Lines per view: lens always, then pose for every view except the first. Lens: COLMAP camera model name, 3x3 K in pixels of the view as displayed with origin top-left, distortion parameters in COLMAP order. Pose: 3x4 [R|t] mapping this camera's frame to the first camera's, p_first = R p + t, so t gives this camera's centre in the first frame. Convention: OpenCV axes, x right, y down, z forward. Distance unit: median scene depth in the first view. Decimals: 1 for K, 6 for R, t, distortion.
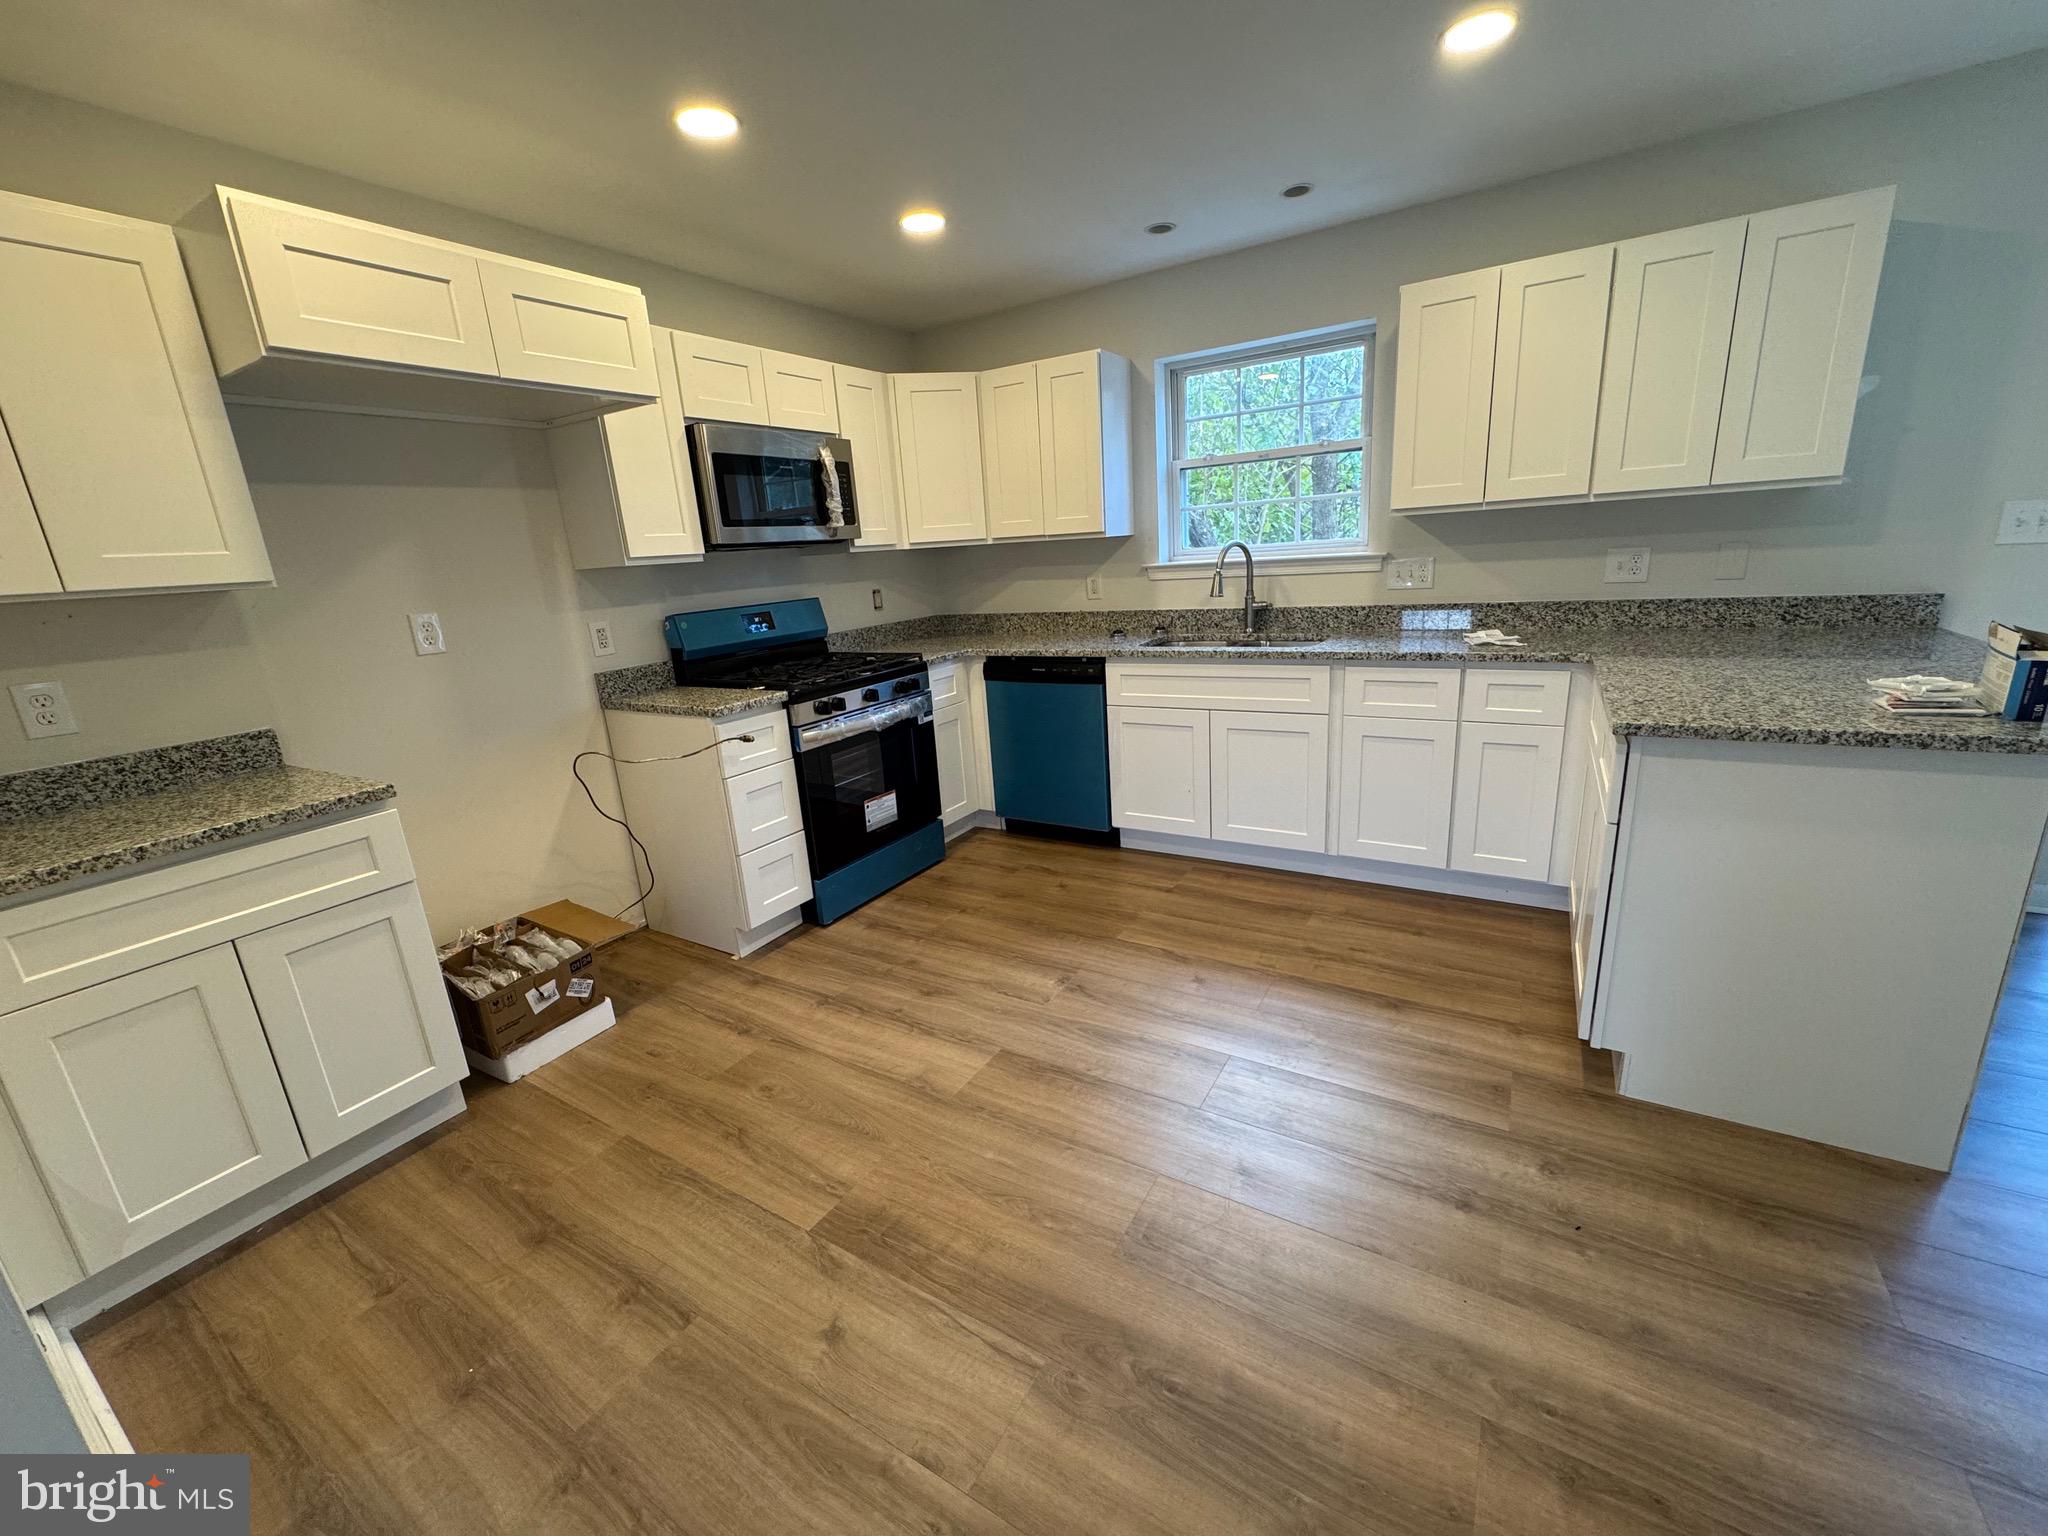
lens RADIAL K [[812.9, 0, 1024.0], [0, 812.9, 768.0], [0, 0, 1]] dist [-0.002760, -0.000173]
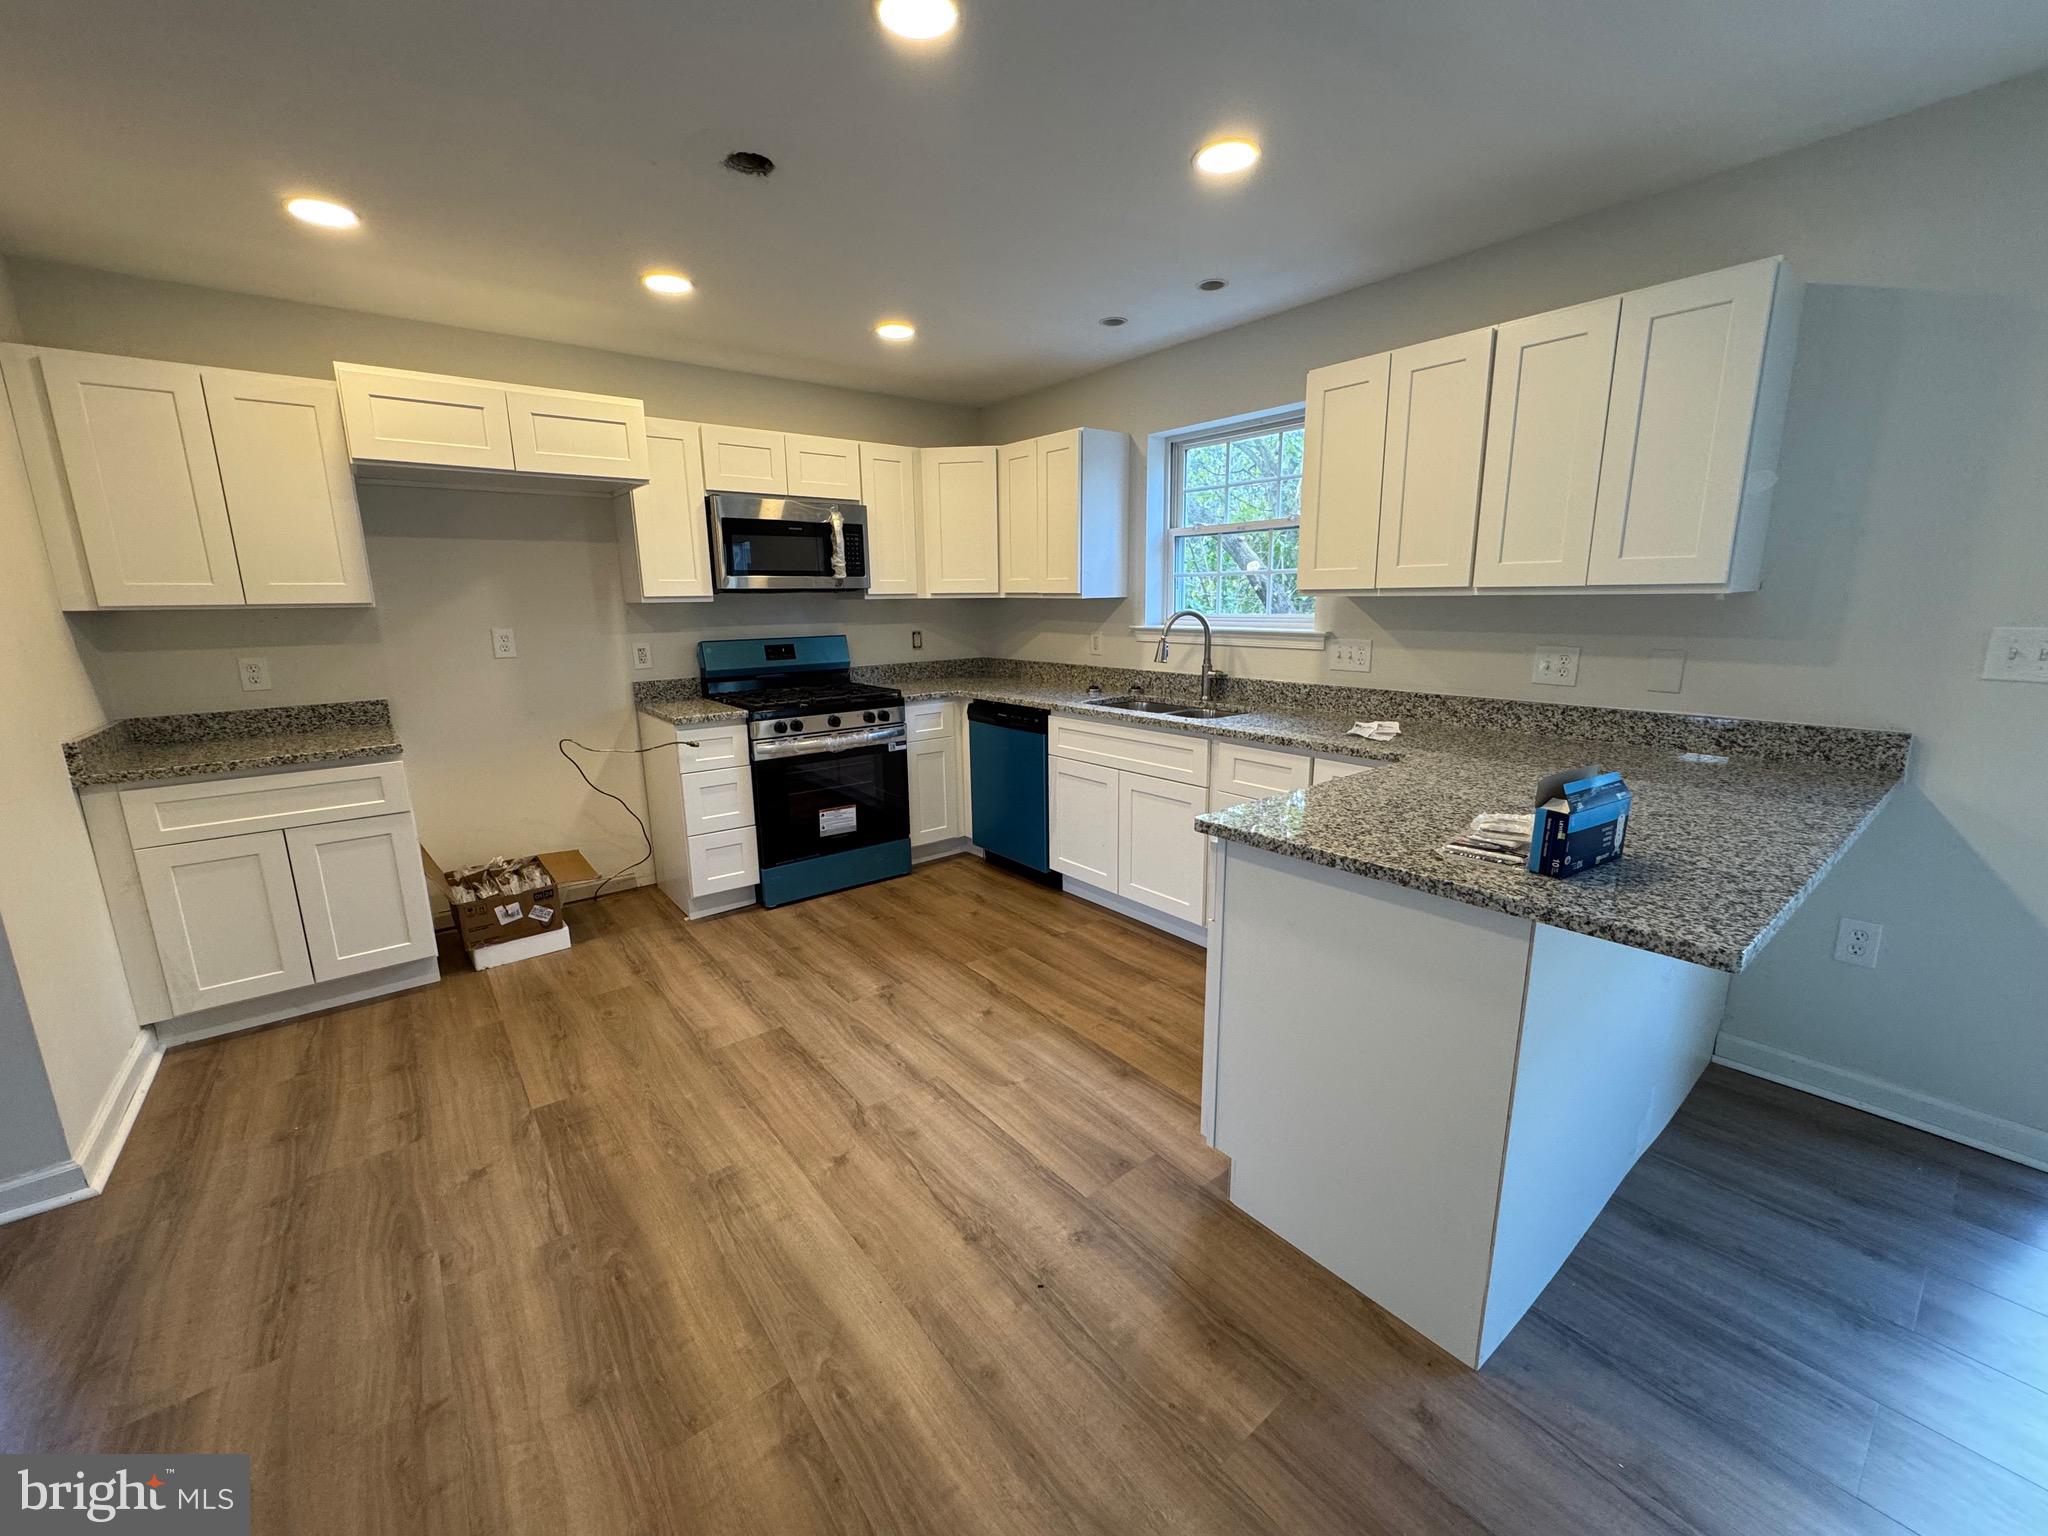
lens RADIAL K [[812.9, 0, 1024.0], [0, 812.9, 768.0], [0, 0, 1]] dist [-0.002760, -0.000173]
pose [[0.939110, 0.123452, -0.320674, 0.501092], [-0.136697, 0.990430, -0.019033, -0.041636], [0.315255, 0.061709, 0.946999, -0.025679]]
